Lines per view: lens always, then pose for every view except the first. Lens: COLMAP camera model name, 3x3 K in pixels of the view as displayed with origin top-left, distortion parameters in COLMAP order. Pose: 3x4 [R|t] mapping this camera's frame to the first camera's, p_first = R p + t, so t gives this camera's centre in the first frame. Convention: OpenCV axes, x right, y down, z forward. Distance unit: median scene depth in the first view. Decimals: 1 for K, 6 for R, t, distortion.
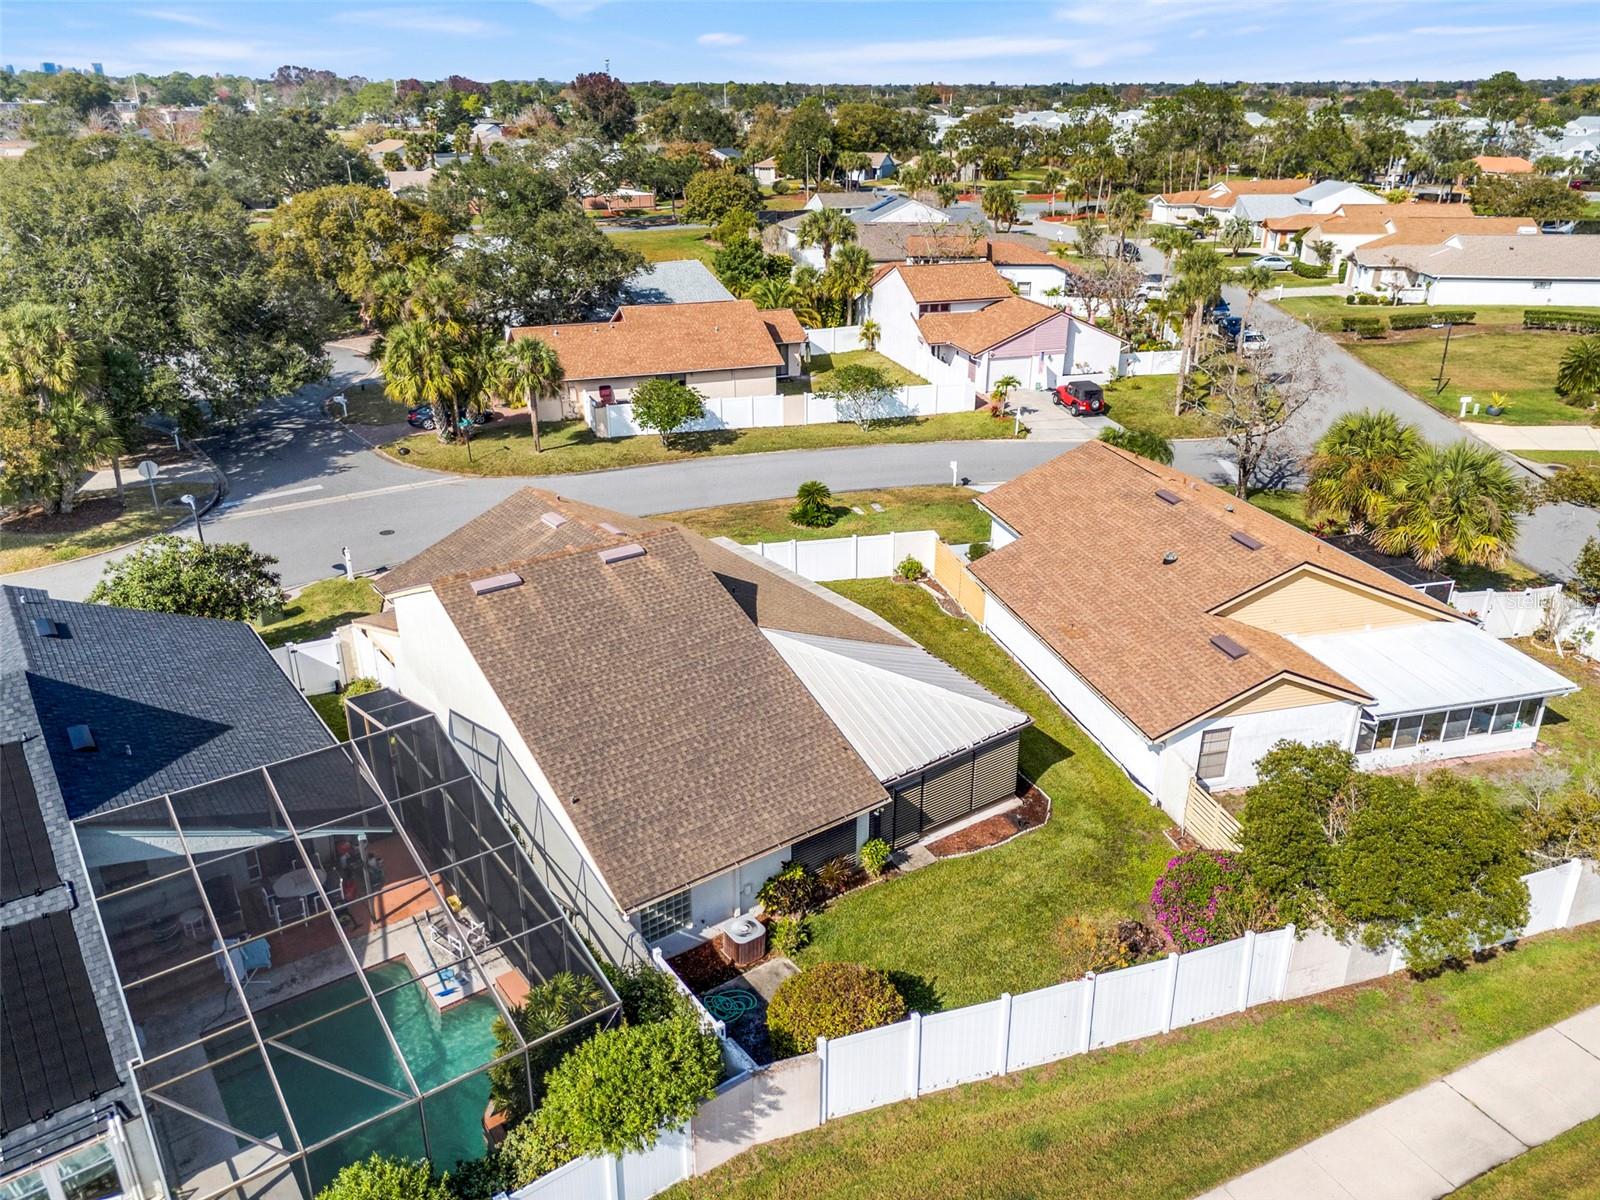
lens RADIAL K [[1173.7, 0, 808.8], [0, 1173.7, 599.2], [0, 0, 1]] dist [0.064786, -0.061374]
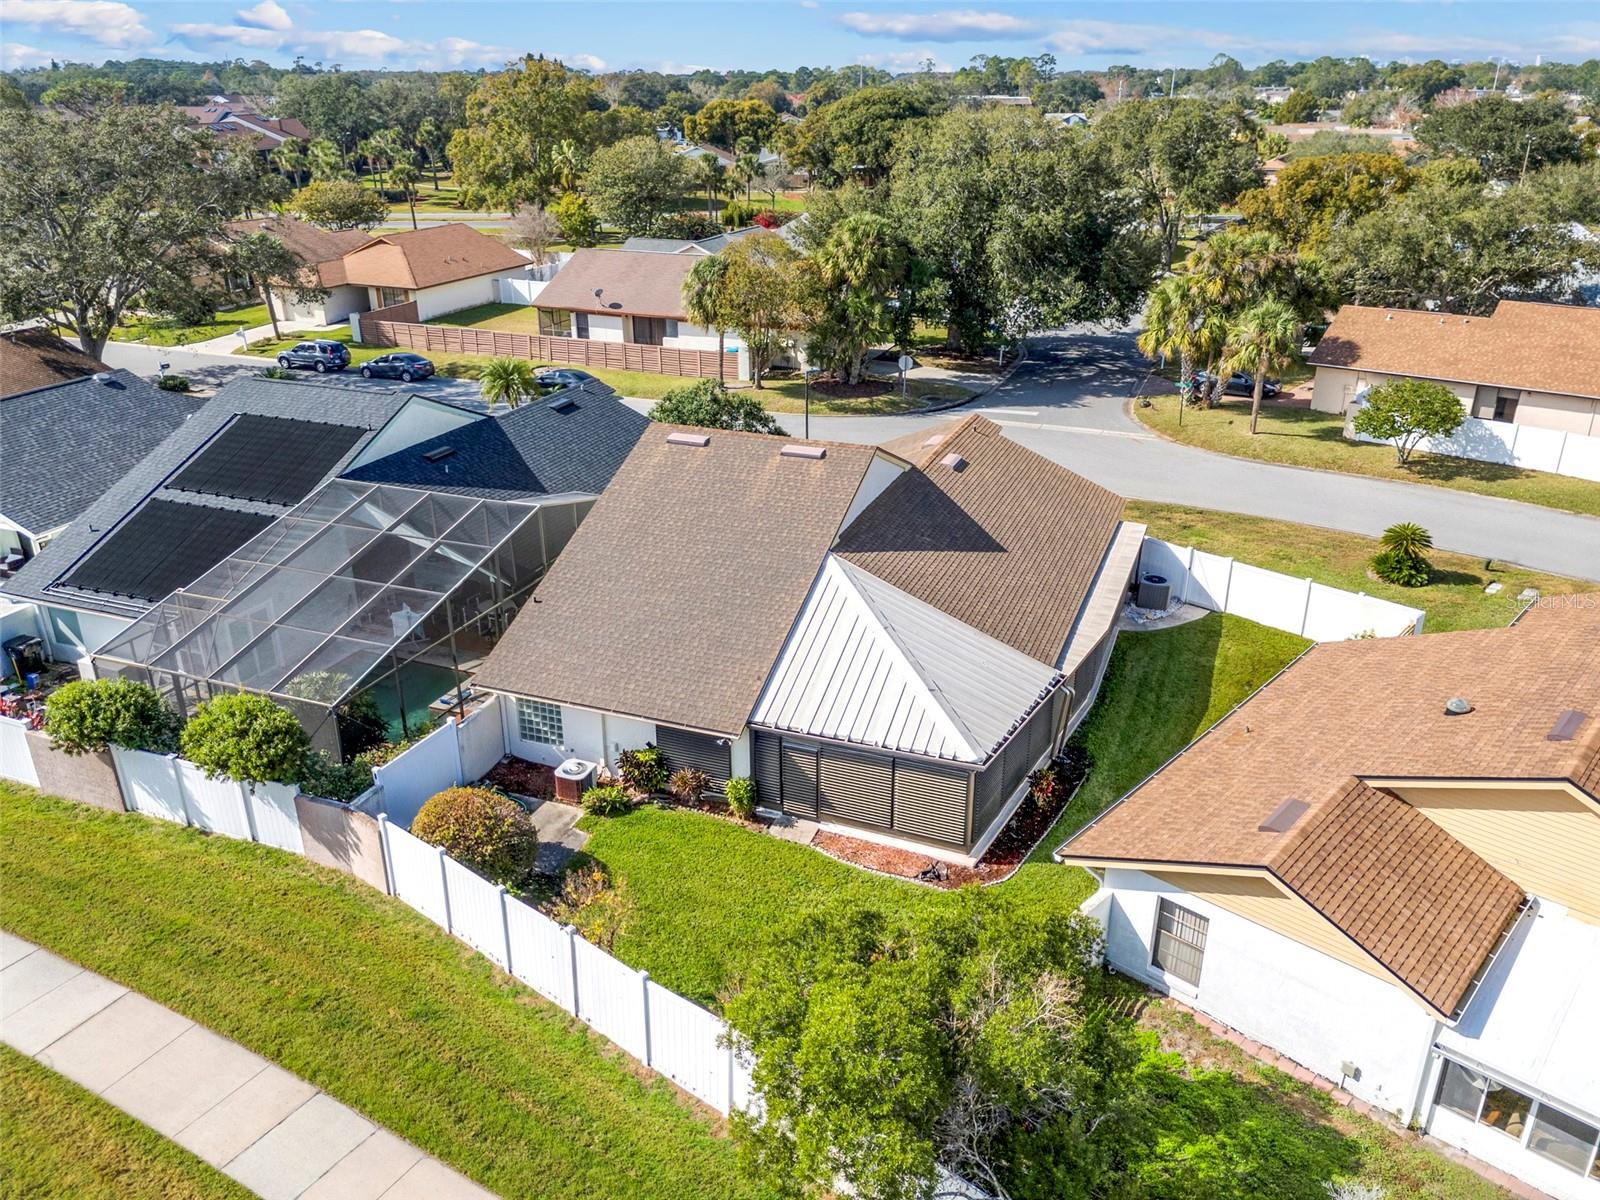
lens RADIAL K [[1183.9, 0, 799.4], [0, 1183.9, 566.9], [0, 0, 1]] dist [0.072657, 0.000987]
pose [[0.551695, 0.316970, -0.771468, 0.516301], [-0.333581, 0.931624, 0.144222, -0.071792], [0.764432, 0.177780, 0.619708, 0.282336]]
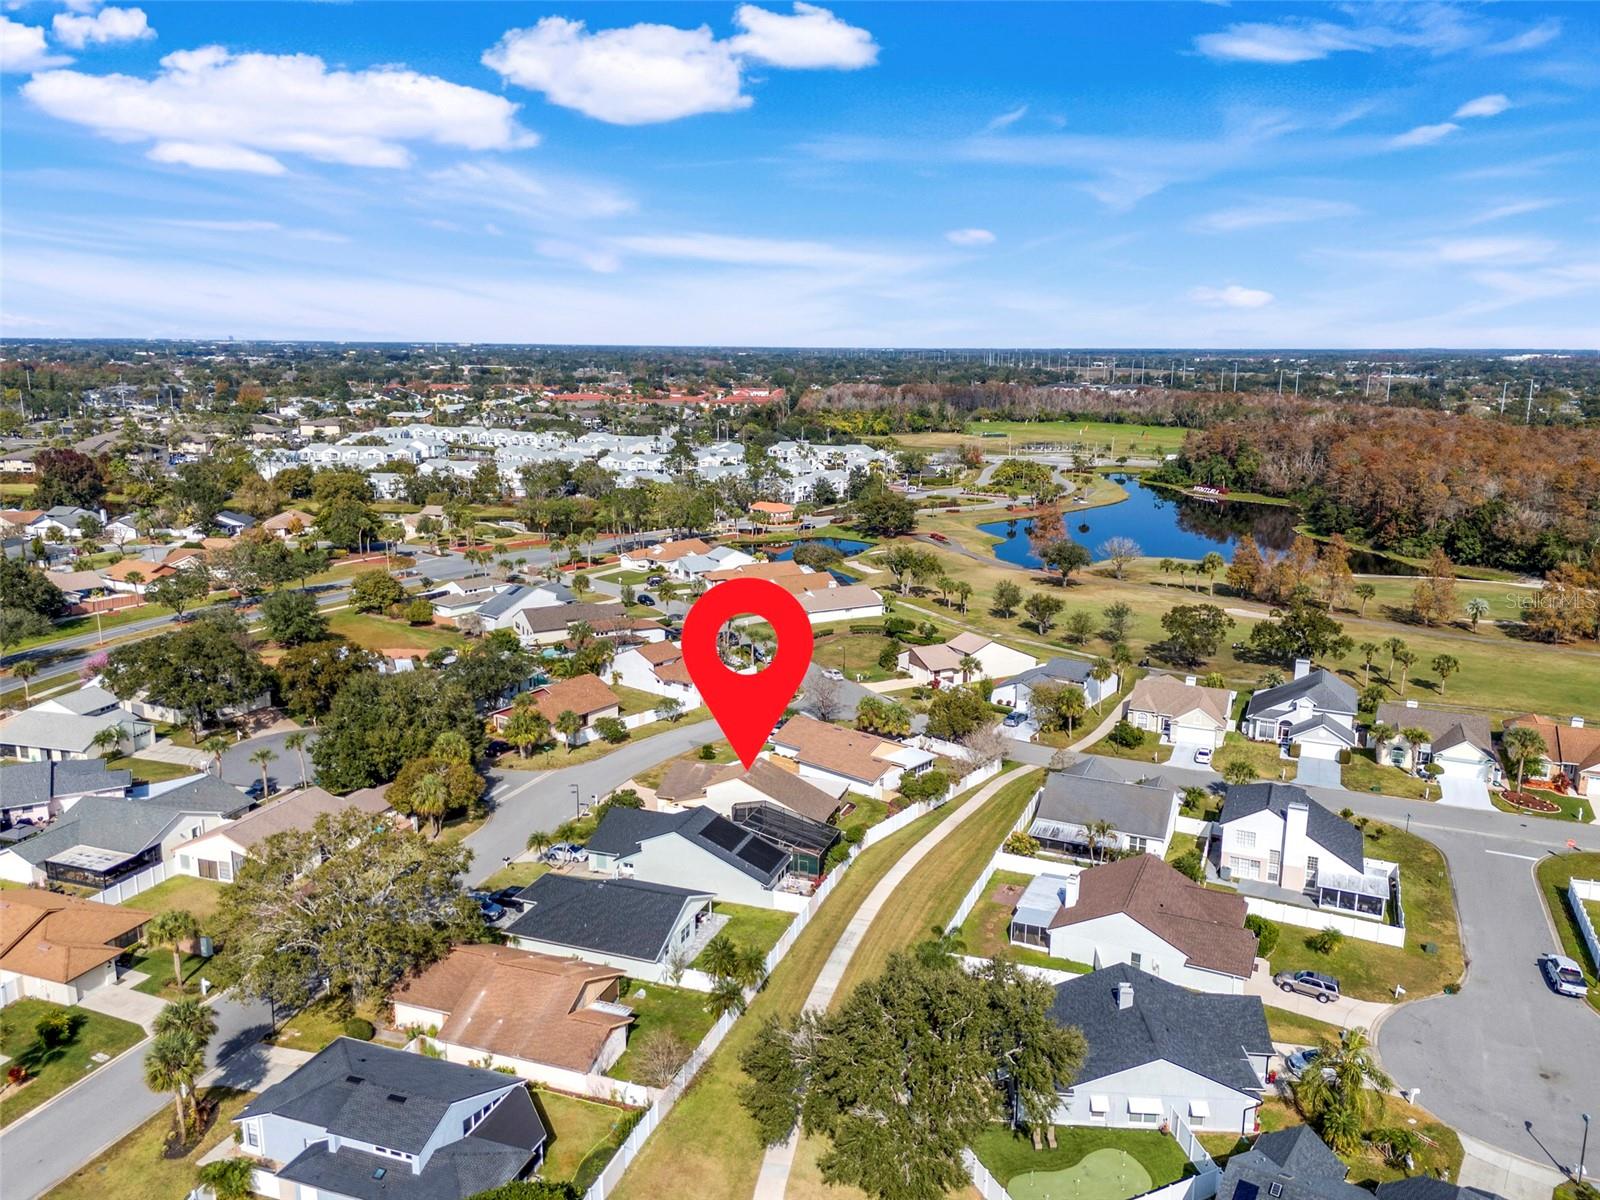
lens RADIAL K [[1173.7, 0, 808.8], [0, 1173.7, 599.2], [0, 0, 1]] dist [0.064786, -0.061374]
pose [[0.823275, -0.113143, 0.556252, -1.741862], [0.218022, 0.967798, -0.125828, -0.033831], [-0.524104, 0.224866, 0.821432, -2.044697]]
